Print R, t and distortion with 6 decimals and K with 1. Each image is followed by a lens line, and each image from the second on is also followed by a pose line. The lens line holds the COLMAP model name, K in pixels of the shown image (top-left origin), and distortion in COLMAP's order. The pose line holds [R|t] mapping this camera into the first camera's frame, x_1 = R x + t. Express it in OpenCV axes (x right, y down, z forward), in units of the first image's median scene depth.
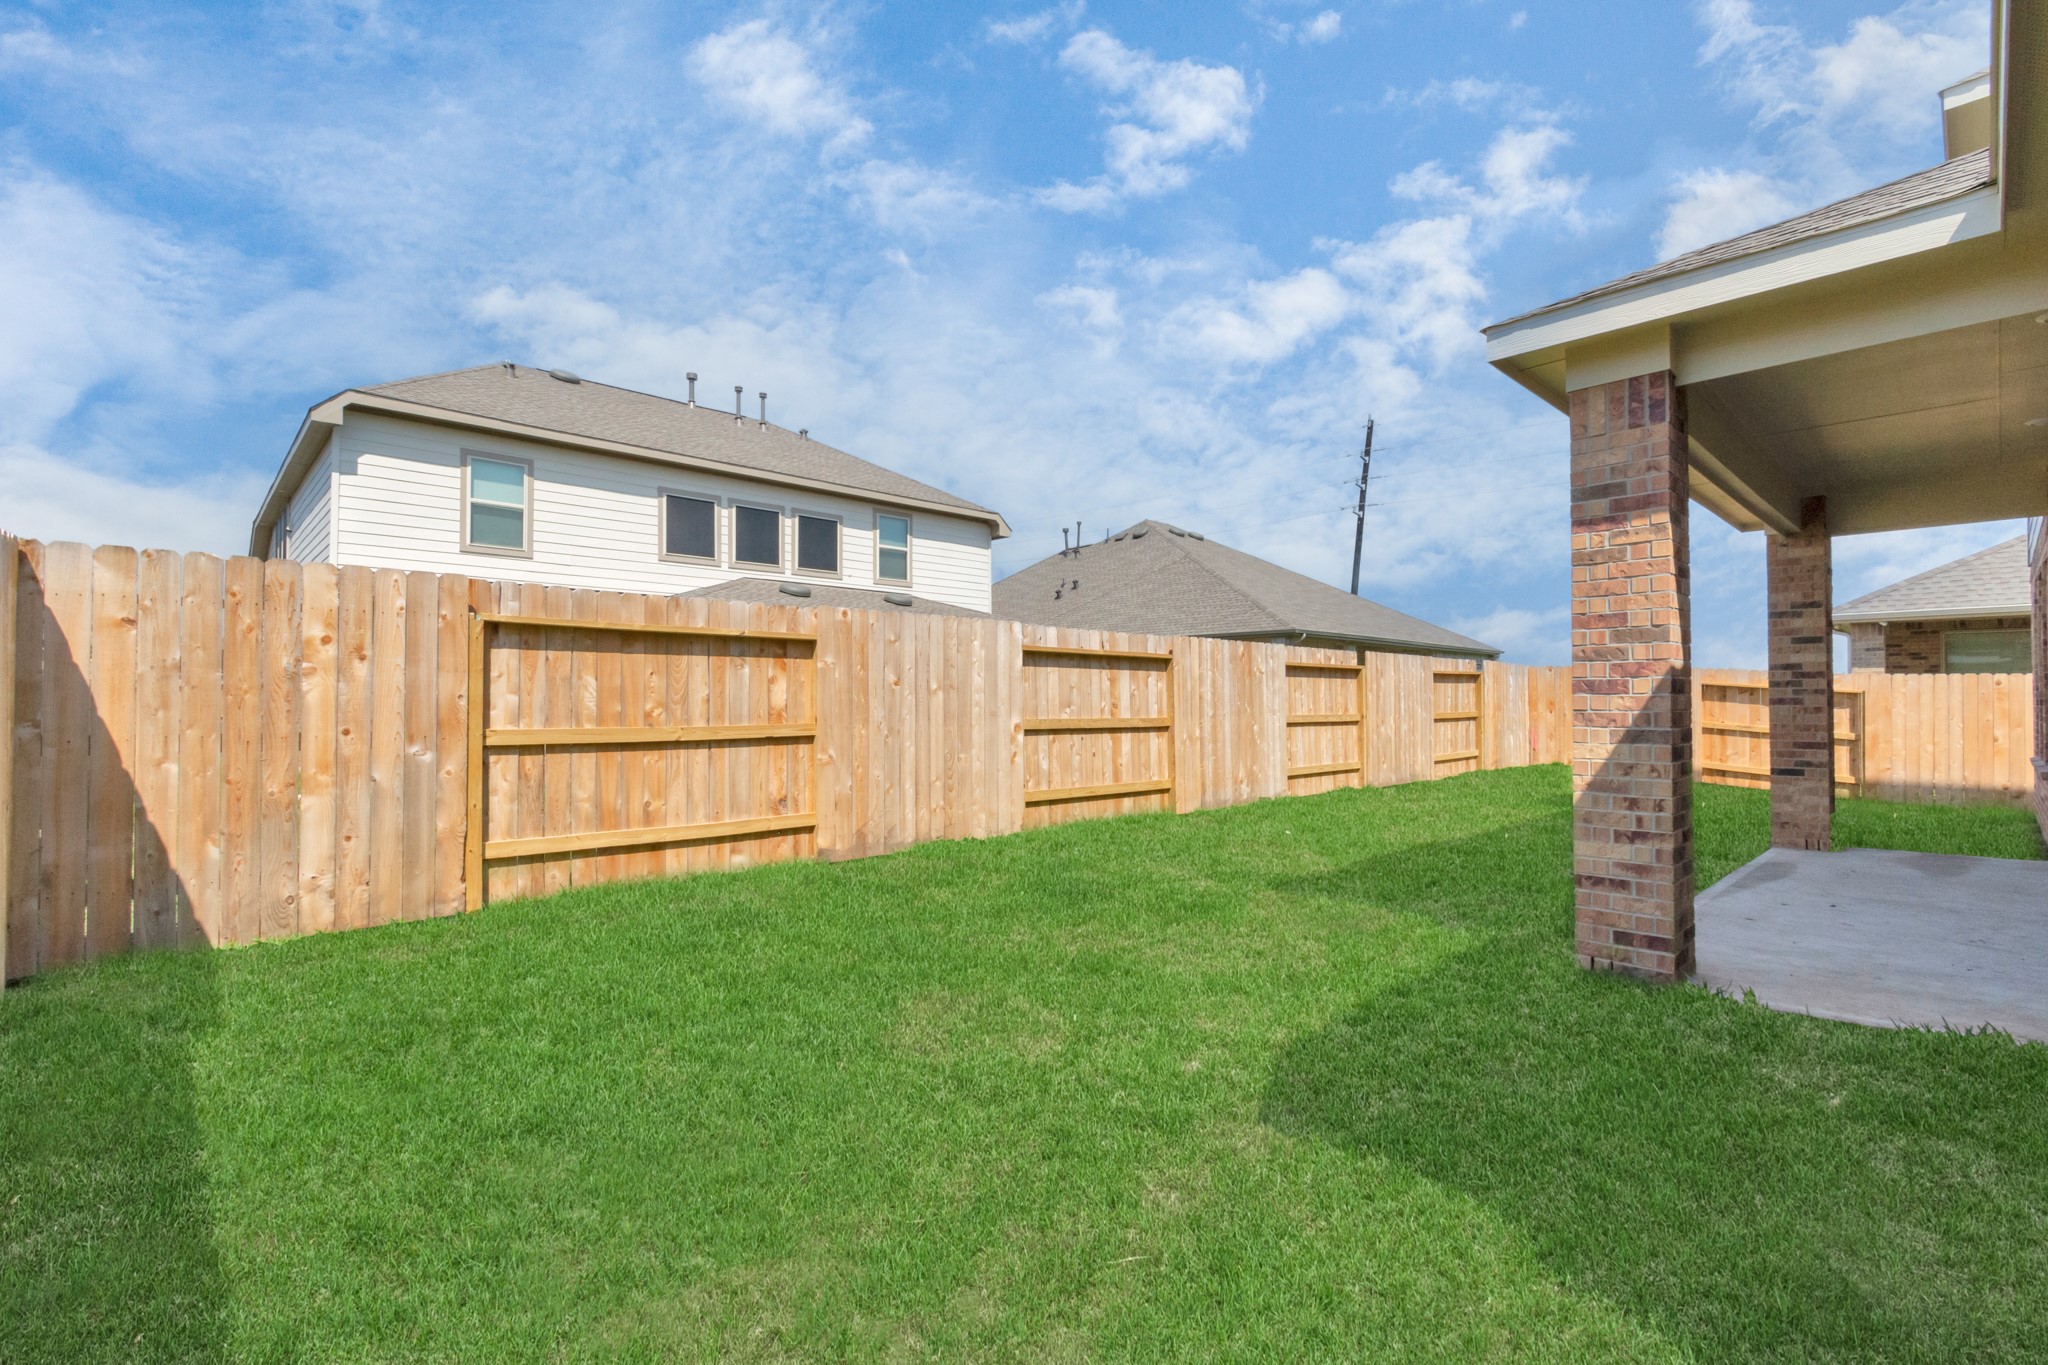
lens RADIAL K [[931.3, 0, 1029.9], [0, 931.3, 692.7], [0, 0, 1]] dist [0.003467, -0.001724]
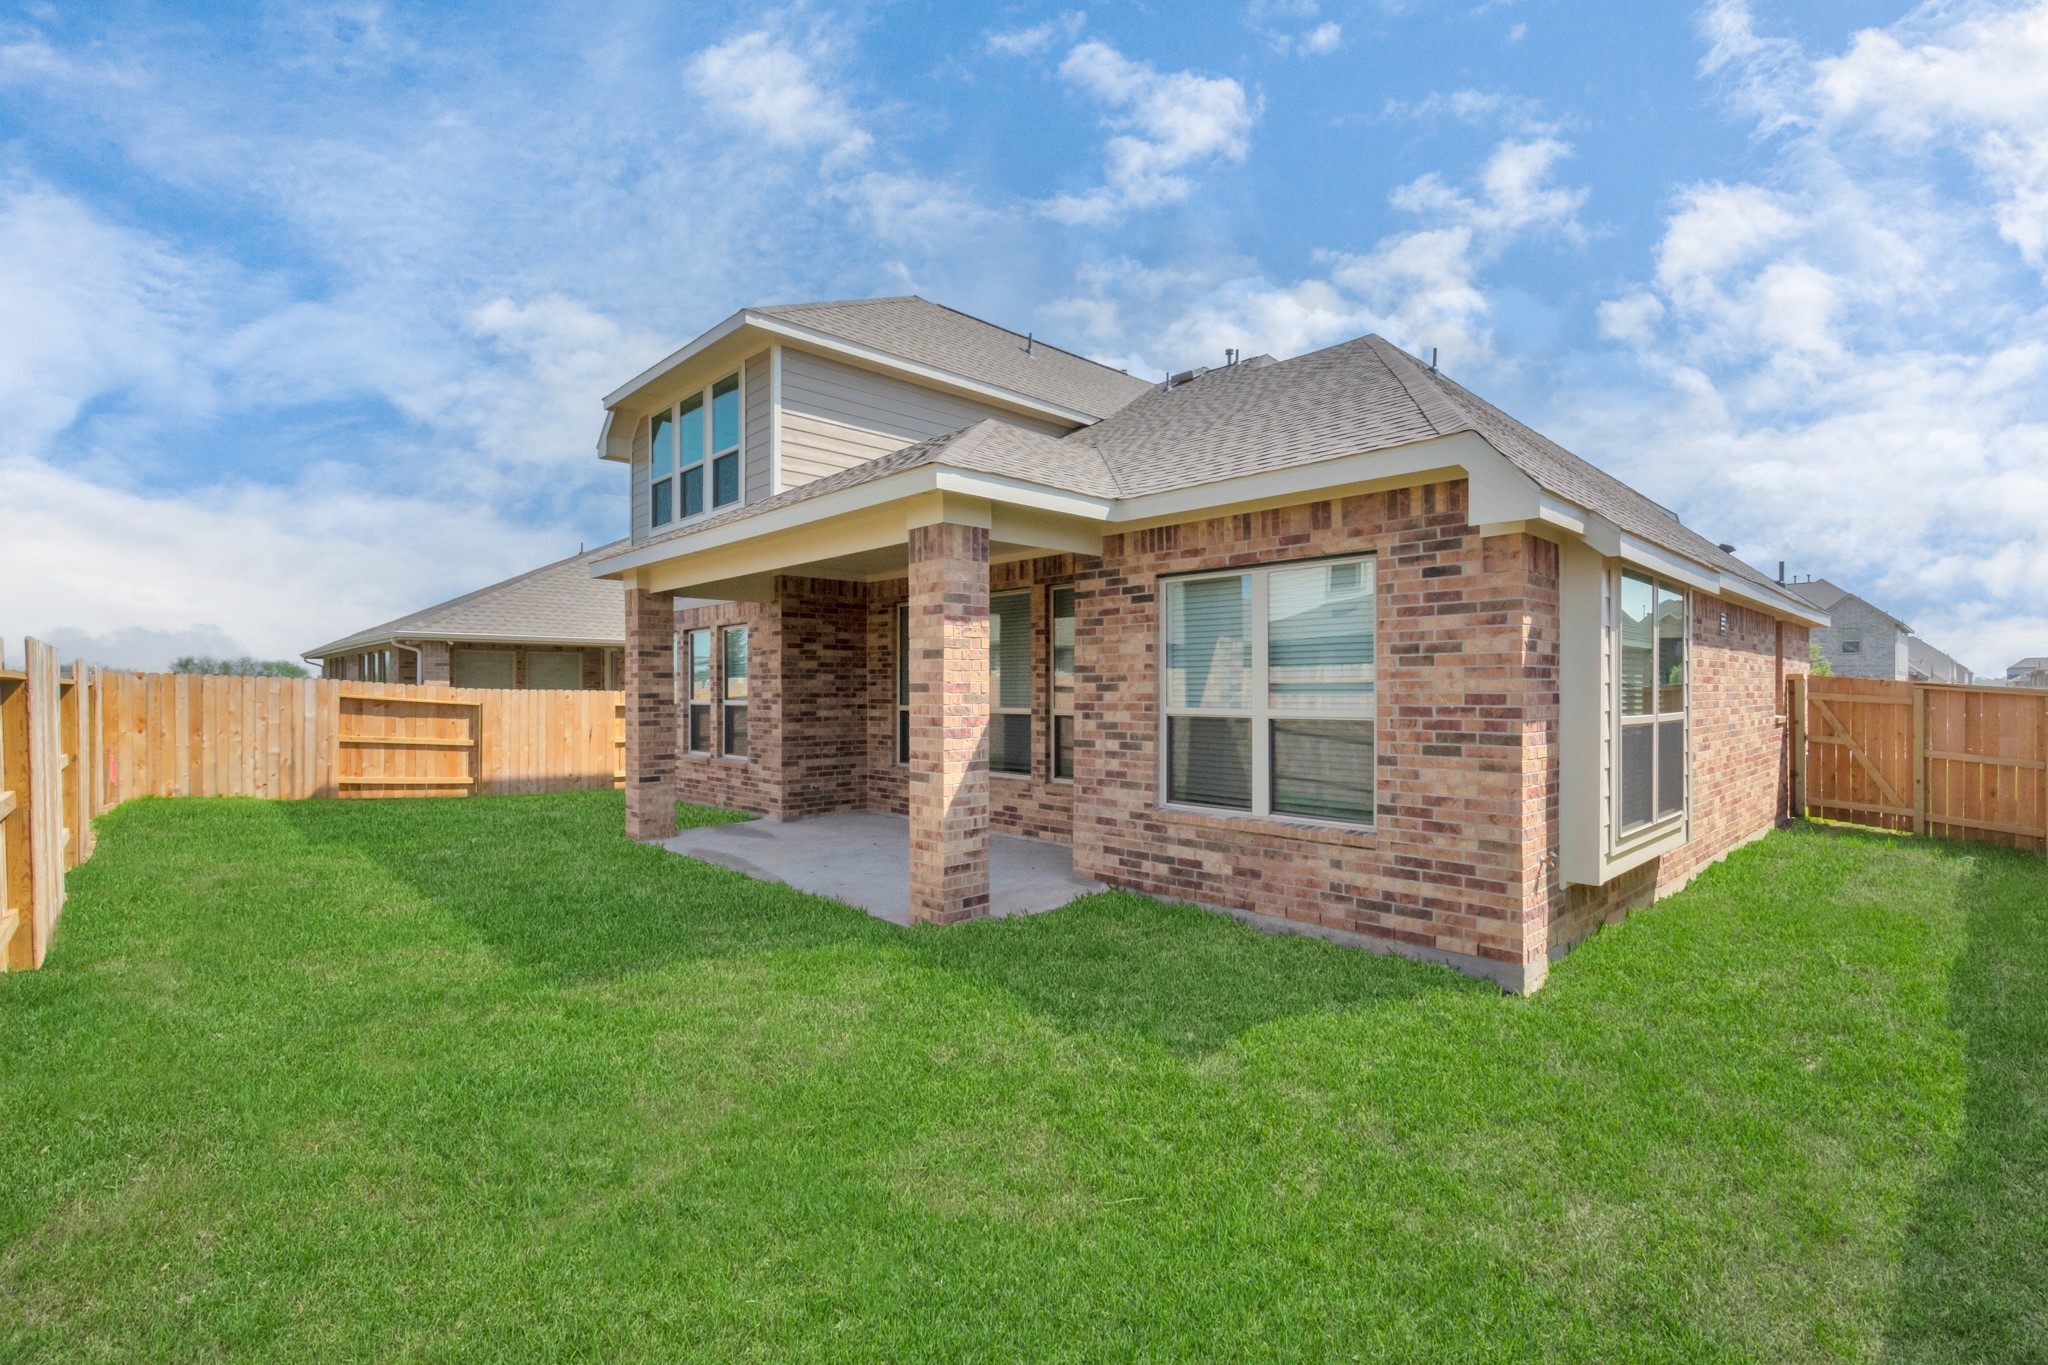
lens RADIAL K [[931.3, 0, 1063.0], [0, 931.3, 695.7], [0, 0, 1]] dist [0.003467, -0.001724]
pose [[-0.017193, -0.007358, 0.999825, -0.448496], [-0.008442, 0.999938, 0.007213, -0.041444], [-0.999817, -0.008316, -0.017254, 0.464803]]
